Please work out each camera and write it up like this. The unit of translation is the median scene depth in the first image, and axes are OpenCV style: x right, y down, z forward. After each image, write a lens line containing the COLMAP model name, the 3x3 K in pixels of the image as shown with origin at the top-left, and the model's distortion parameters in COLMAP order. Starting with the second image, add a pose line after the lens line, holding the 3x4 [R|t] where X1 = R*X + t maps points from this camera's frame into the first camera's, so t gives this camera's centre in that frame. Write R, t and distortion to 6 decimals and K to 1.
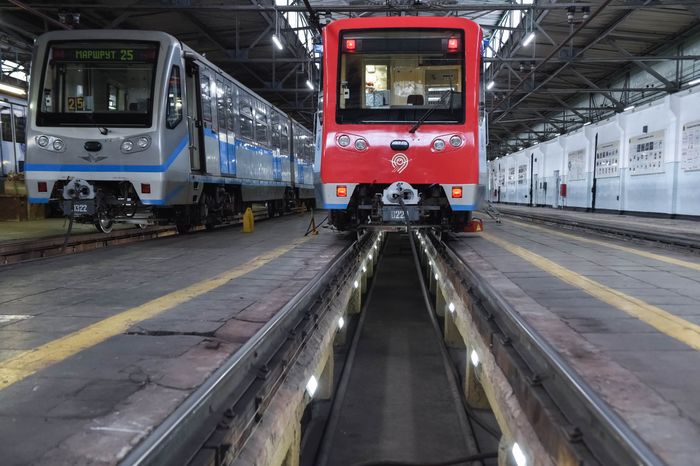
lens RADIAL K [[769.4, 0, 349.3], [0, 769.4, 234.4], [0, 0, 1]] dist [0.108884, 0.000000]
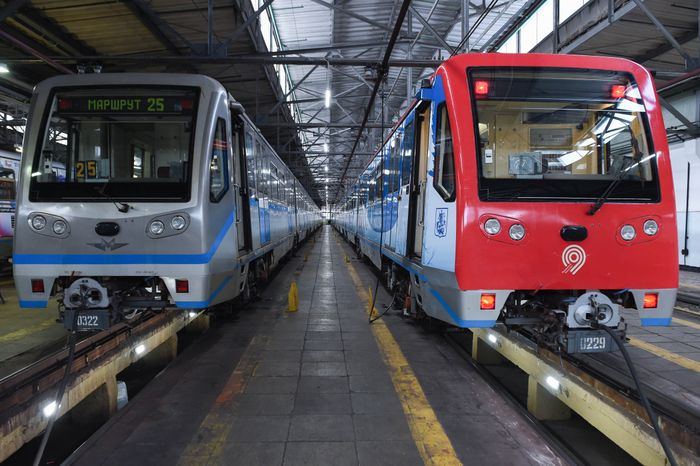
lens RADIAL K [[495.9, 0, 351.2], [0, 495.9, 237.2], [0, 0, 1]] dist [-0.034909, -0.007504]
pose [[0.993717, -0.009985, 0.111473, -0.156524], [0.011594, 0.999838, -0.013798, -0.096116], [-0.111317, 0.015004, 0.993672, 0.524751]]
